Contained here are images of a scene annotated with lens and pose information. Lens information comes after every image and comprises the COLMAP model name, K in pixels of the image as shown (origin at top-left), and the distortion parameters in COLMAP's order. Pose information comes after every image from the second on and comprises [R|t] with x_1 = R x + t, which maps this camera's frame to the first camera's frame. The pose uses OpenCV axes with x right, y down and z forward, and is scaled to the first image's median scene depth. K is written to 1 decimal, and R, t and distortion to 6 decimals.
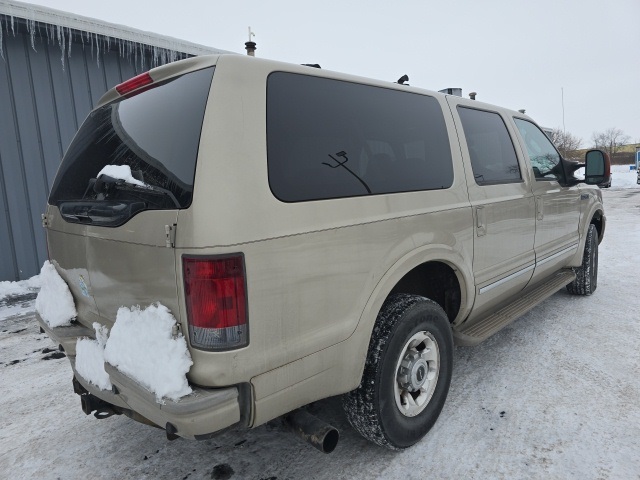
lens RADIAL K [[427.8, 0, 317.8], [0, 427.8, 250.2], [0, 0, 1]] dist [0.055146, -0.048835]
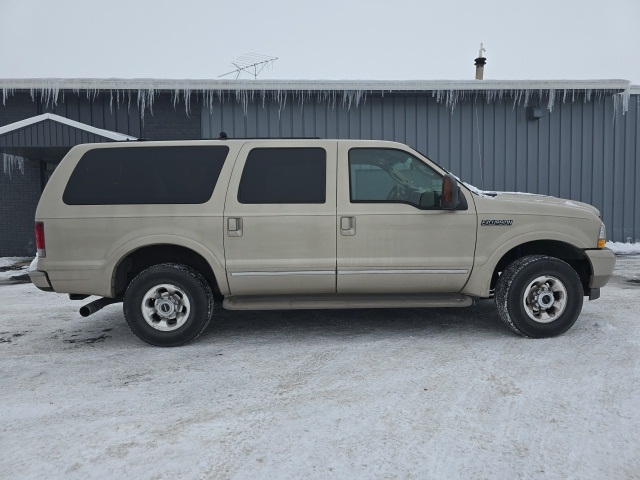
lens RADIAL K [[427.8, 0, 317.8], [0, 427.8, 250.2], [0, 0, 1]] dist [0.055146, -0.048835]
pose [[0.700634, 0.118934, -0.703539, 1.119379], [-0.131335, 0.990659, 0.036679, -0.054697], [0.701330, 0.066700, 0.709710, 0.102018]]
